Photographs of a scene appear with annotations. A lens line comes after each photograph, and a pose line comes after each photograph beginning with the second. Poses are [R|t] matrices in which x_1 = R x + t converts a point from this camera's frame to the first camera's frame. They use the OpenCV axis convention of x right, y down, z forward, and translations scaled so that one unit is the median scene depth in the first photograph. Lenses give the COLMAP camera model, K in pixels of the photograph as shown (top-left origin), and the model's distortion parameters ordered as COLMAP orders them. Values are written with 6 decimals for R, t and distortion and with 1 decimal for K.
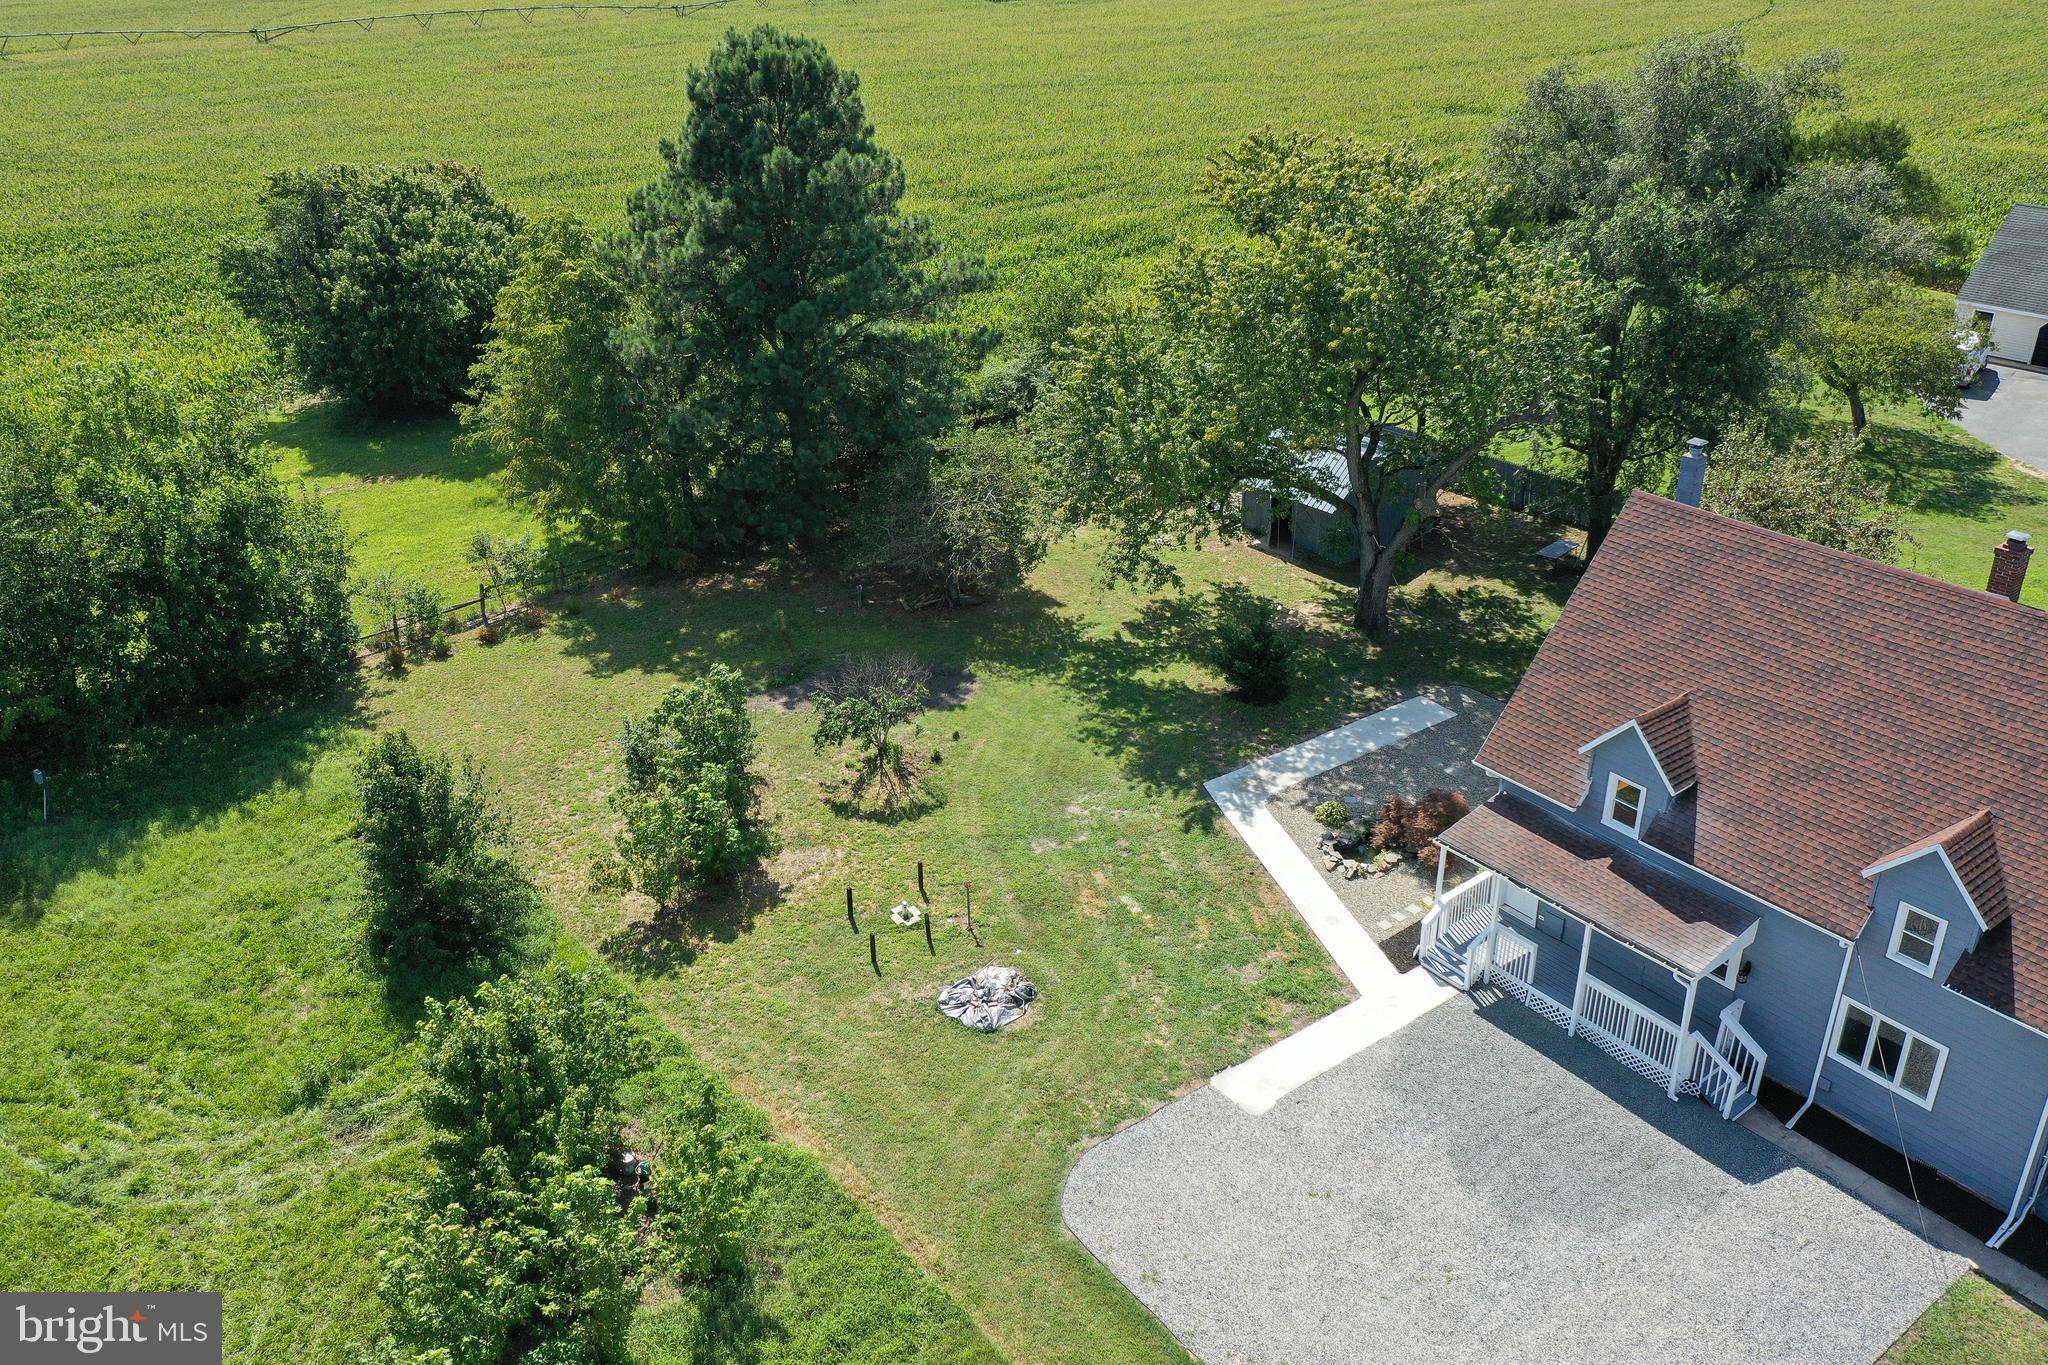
lens RADIAL K [[1619.2, 0, 1014.8], [0, 1619.2, 689.2], [0, 0, 1]] dist [0.020223, -0.001030]
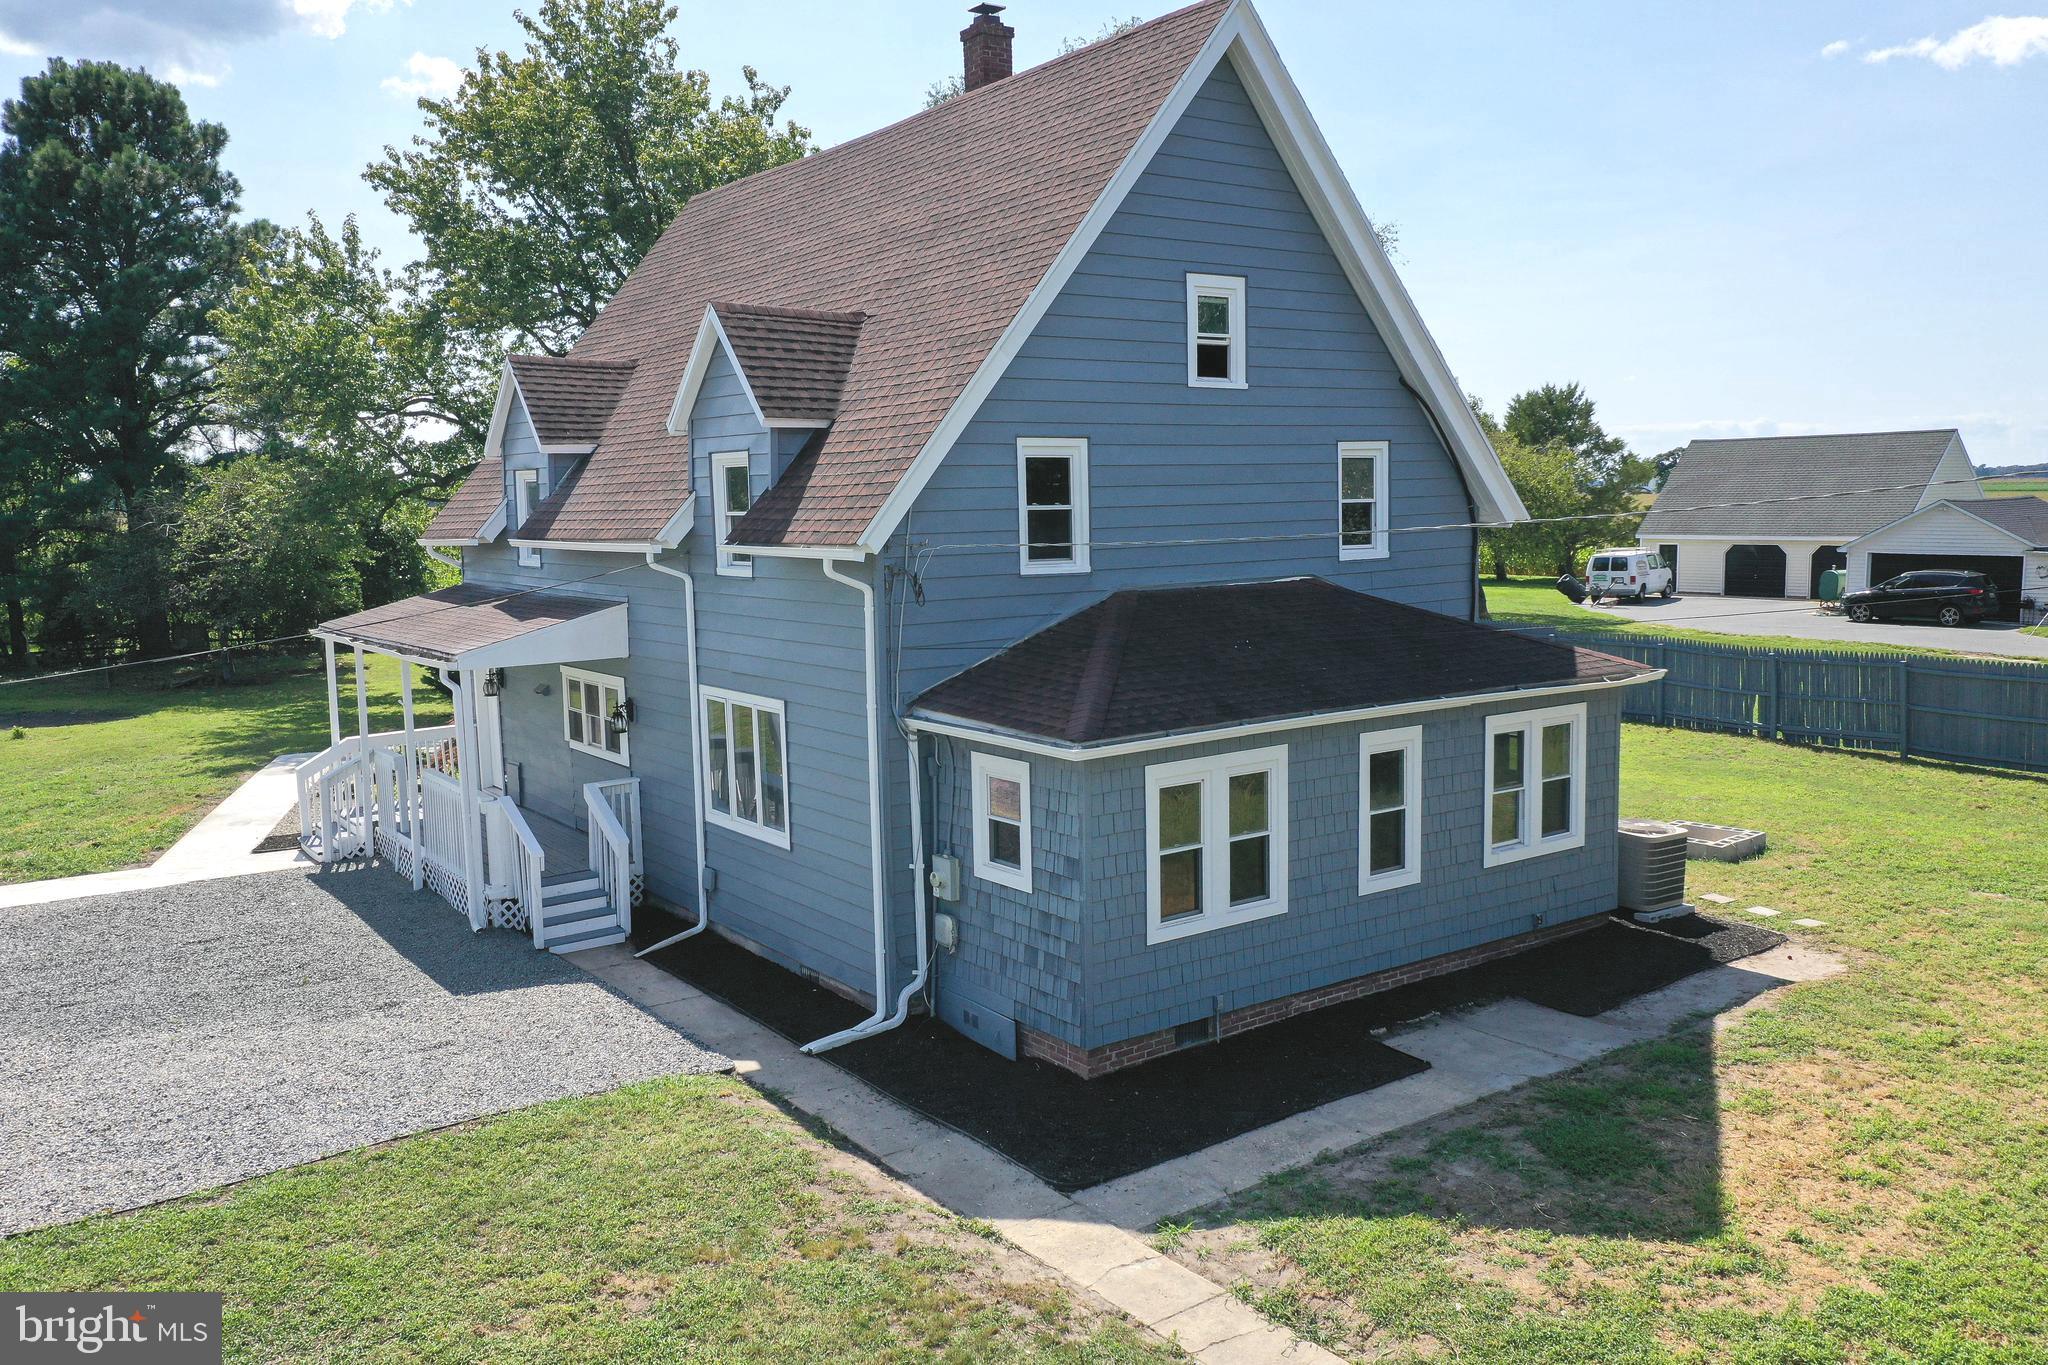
lens RADIAL K [[1624.1, 0, 1019.8], [0, 1624.1, 672.1], [0, 0, 1]] dist [0.014103, 0.003633]
pose [[0.999889, 0.004517, -0.014204, 0.415776], [-0.009265, 0.934852, -0.354916, 0.253874], [0.011675, 0.355008, 0.934790, 0.308584]]
